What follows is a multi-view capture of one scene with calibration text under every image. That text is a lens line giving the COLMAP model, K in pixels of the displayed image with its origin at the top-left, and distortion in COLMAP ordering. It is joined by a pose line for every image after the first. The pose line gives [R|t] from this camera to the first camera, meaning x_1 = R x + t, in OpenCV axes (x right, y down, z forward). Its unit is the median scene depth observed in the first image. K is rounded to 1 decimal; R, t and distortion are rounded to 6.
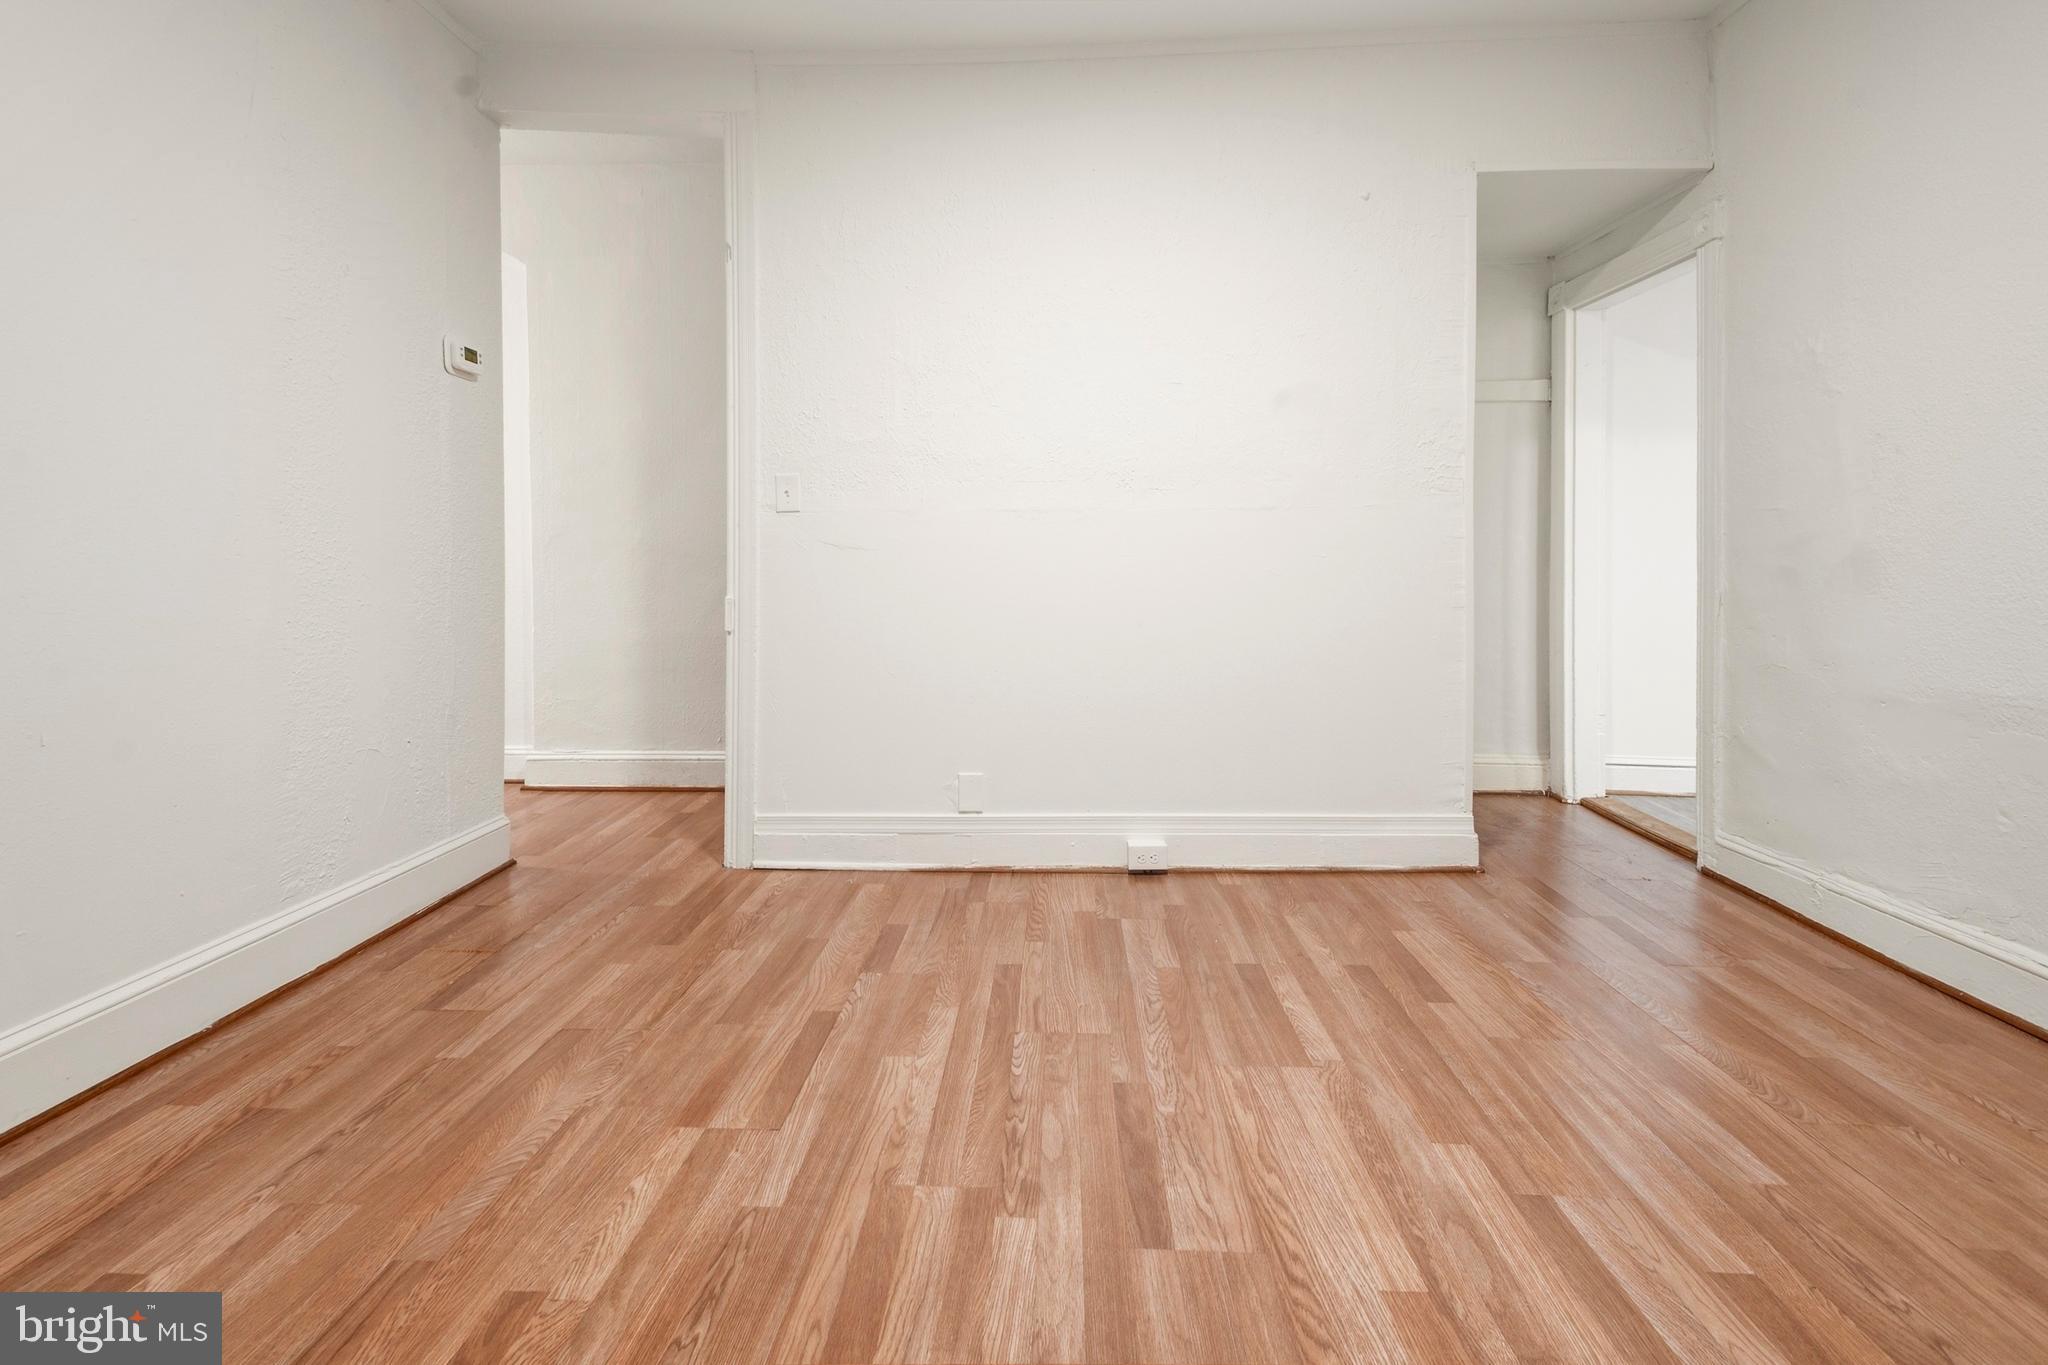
lens RADIAL K [[940.1, 0, 994.3], [0, 940.1, 564.5], [0, 0, 1]] dist [0.030556, -0.008027]
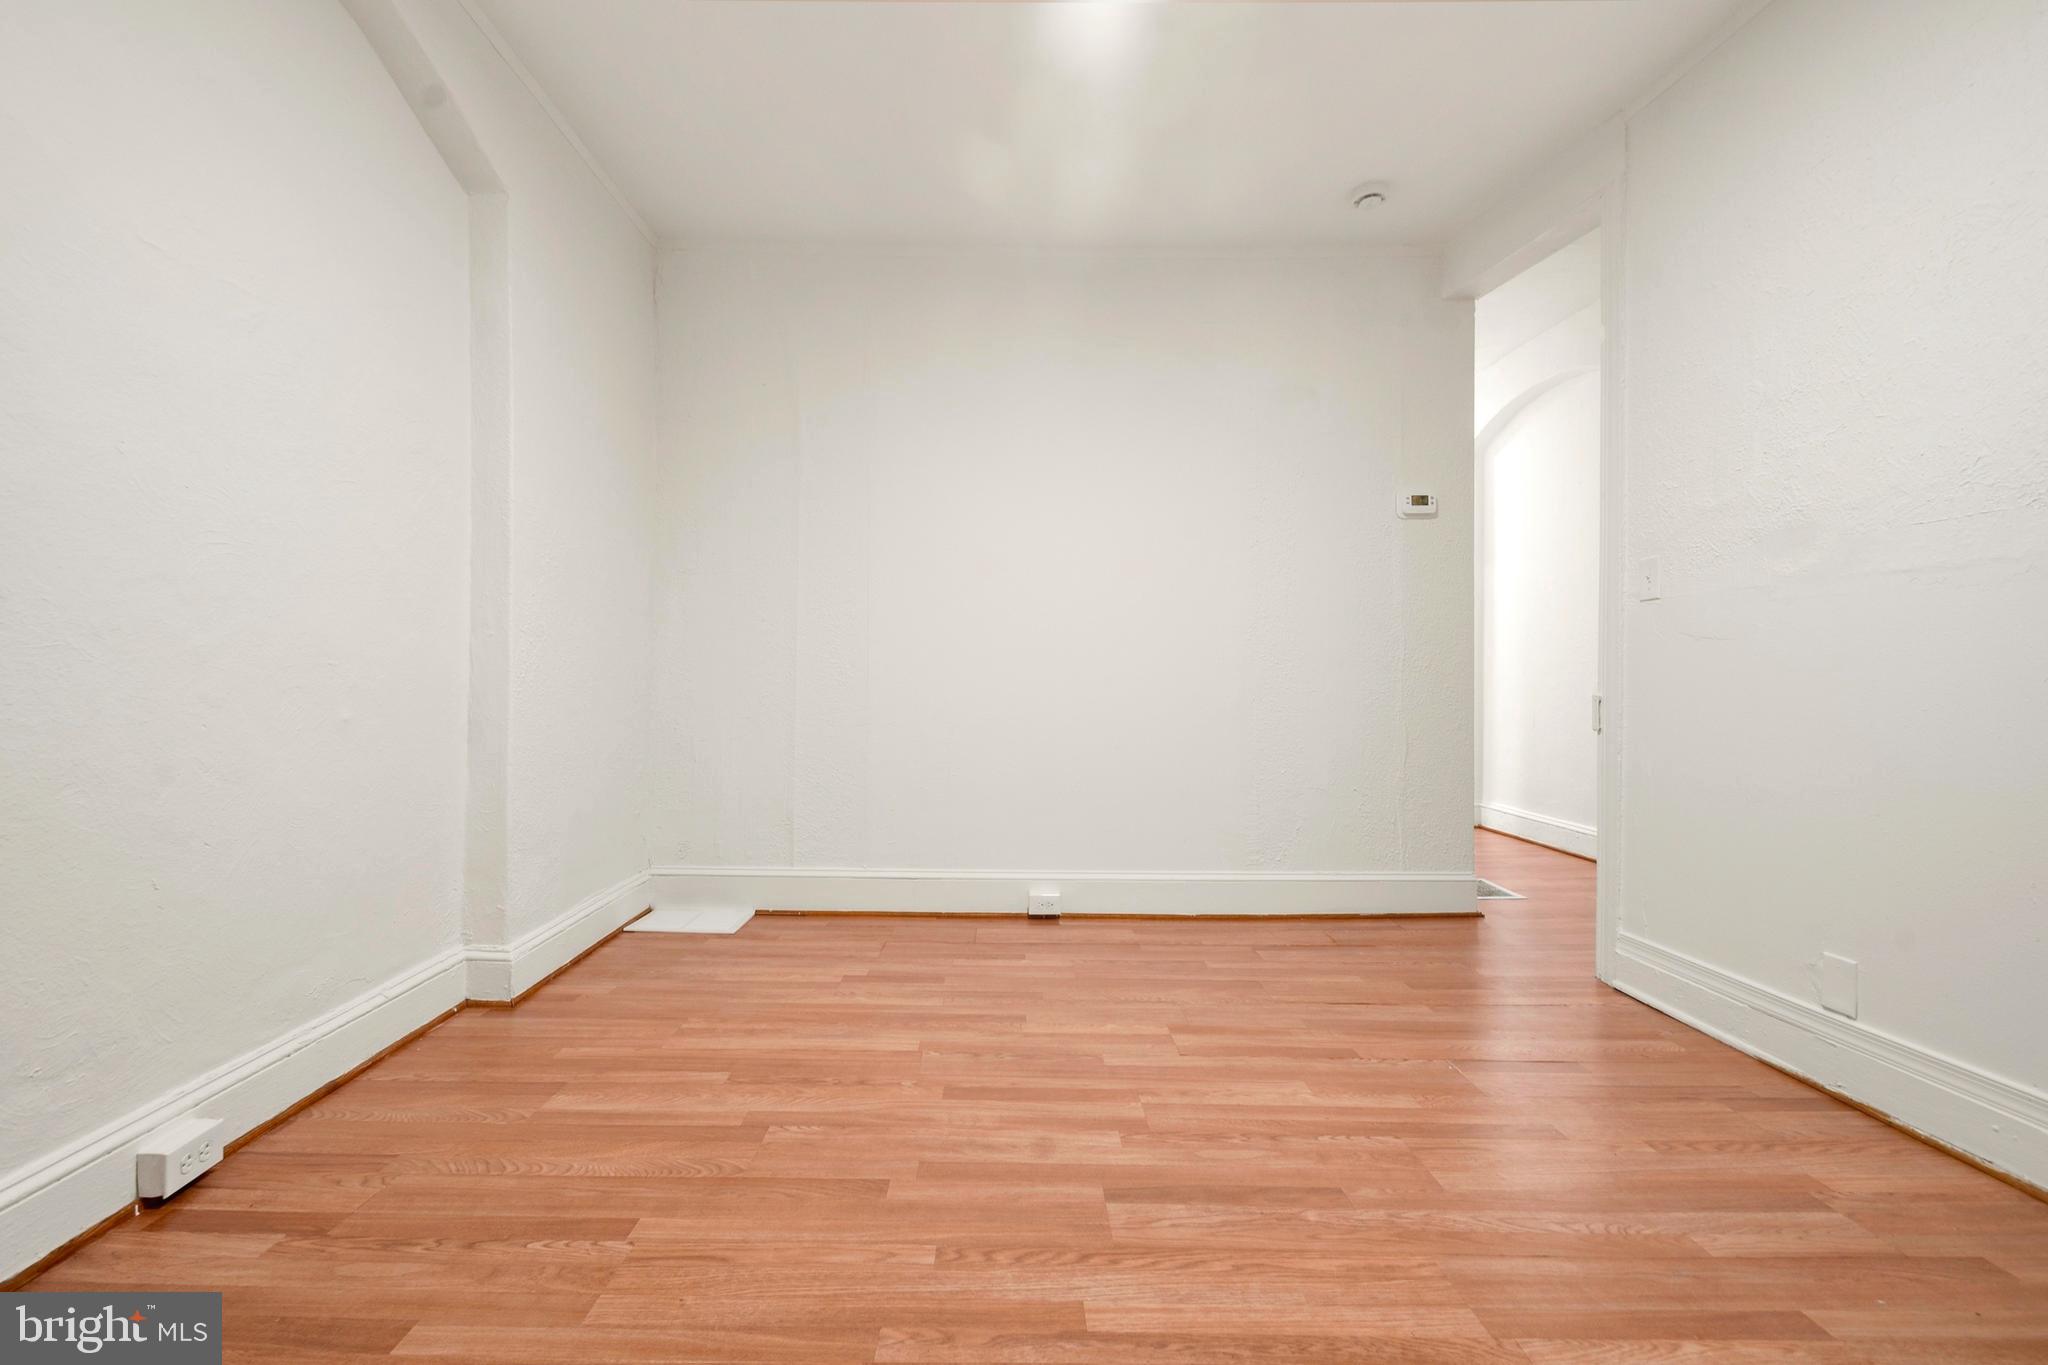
lens RADIAL K [[903.7, 0, 1009.0], [0, 903.7, 645.6], [0, 0, 1]] dist [0.028518, -0.022414]
pose [[0.072220, -0.028674, -0.996976, 1.080438], [0.007026, 0.999576, -0.028240, 0.012101], [0.997364, -0.004965, 0.072391, 0.609093]]
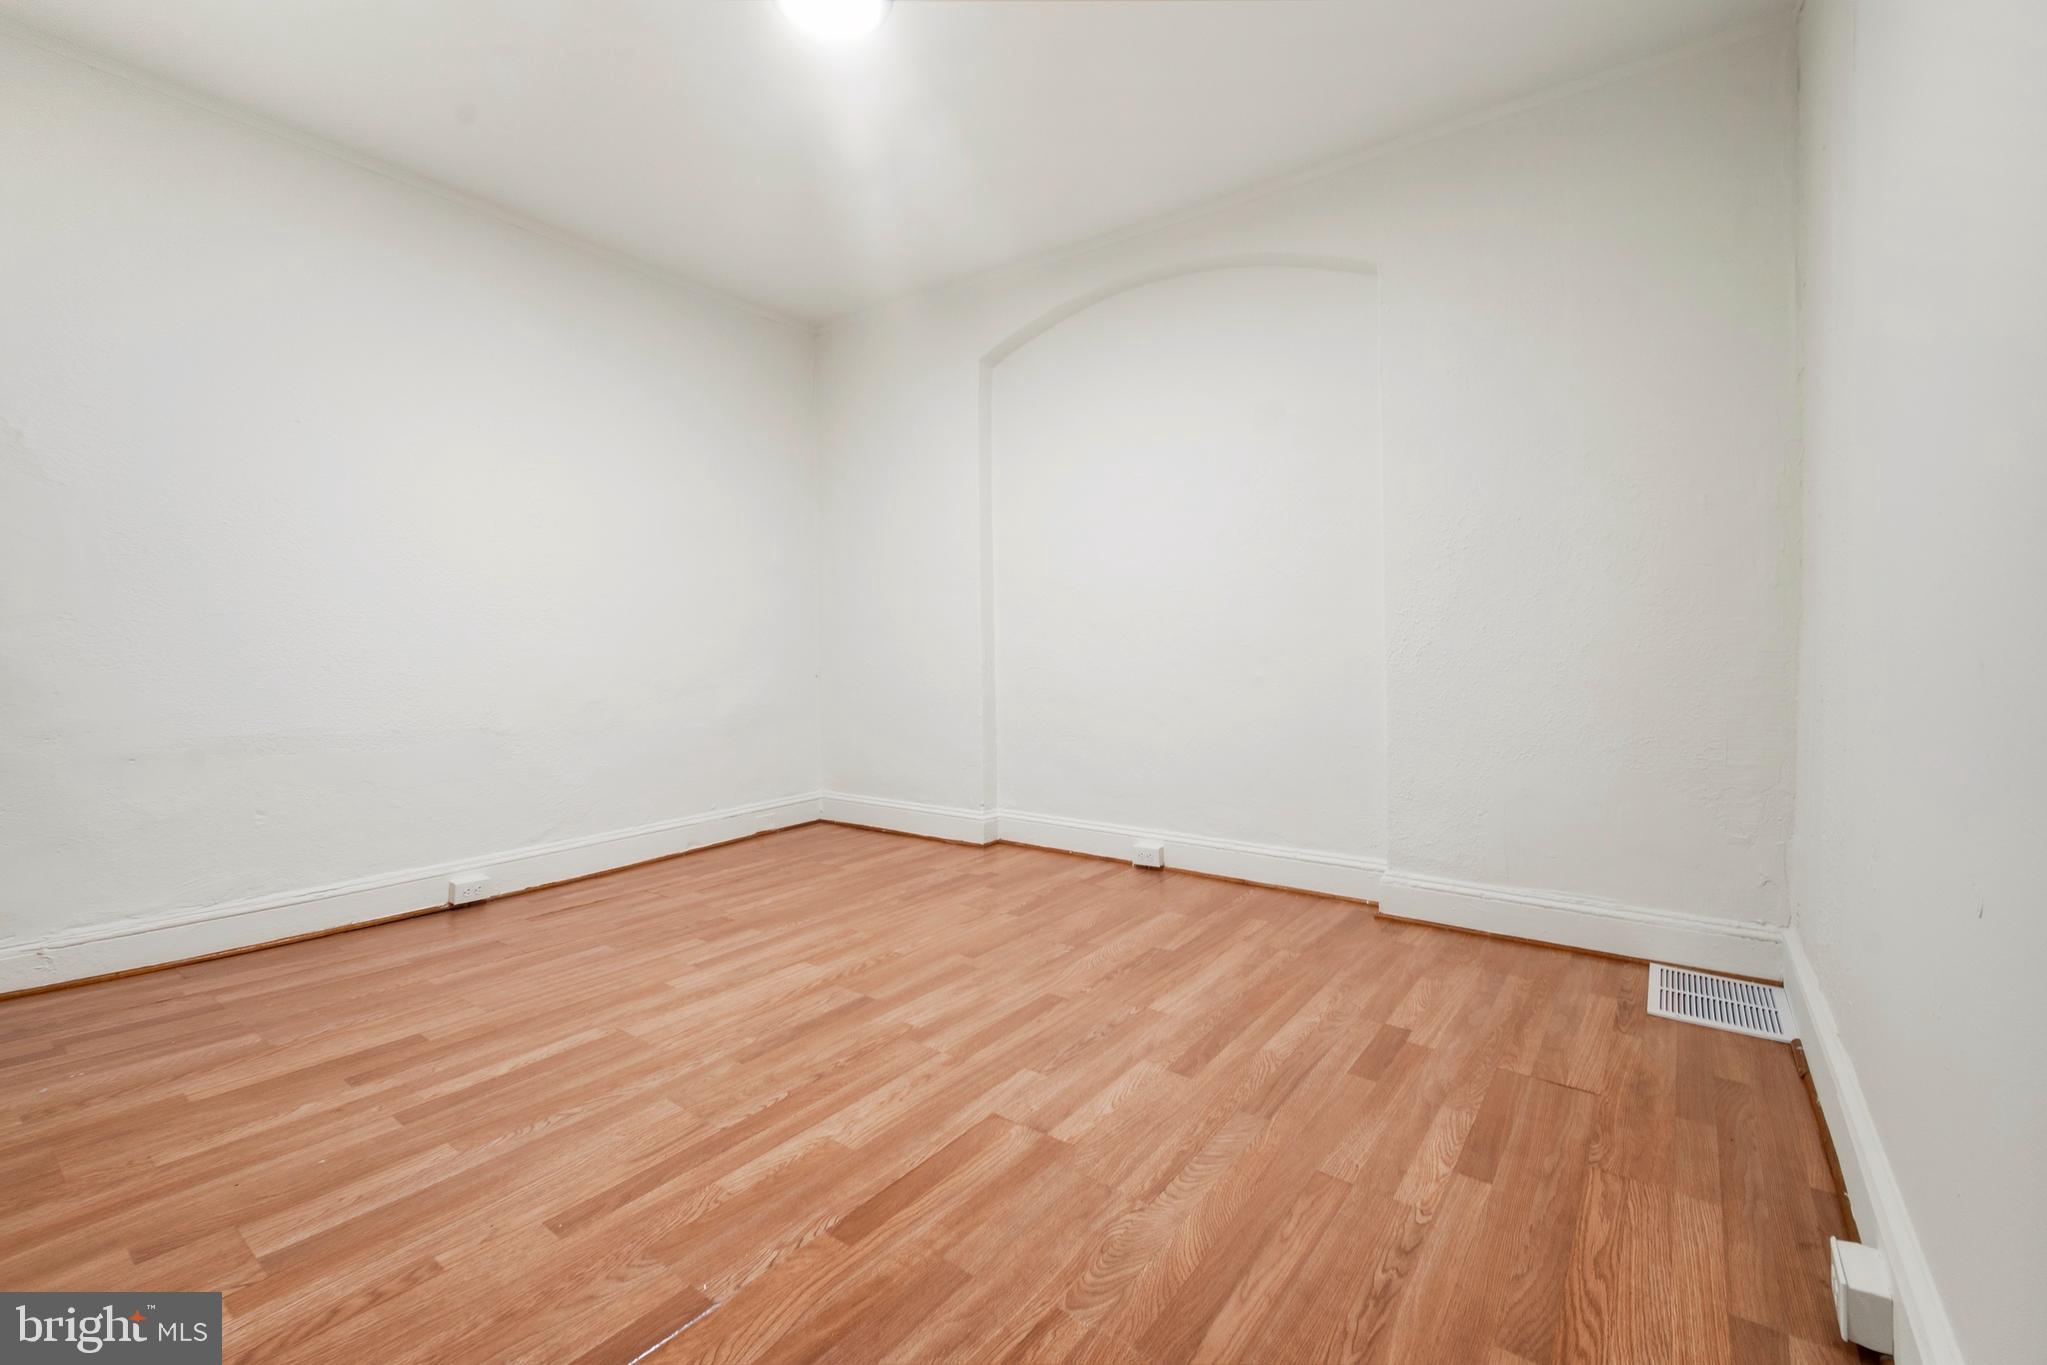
lens RADIAL K [[878.3, 0, 991.3], [0, 878.3, 658.3], [0, 0, 1]] dist [0.026271, -0.019467]
pose [[-0.829751, 0.002912, 0.558126, -0.792766], [0.001046, 0.999993, -0.003662, 0.030812], [-0.558133, -0.002455, -0.829748, 1.809385]]
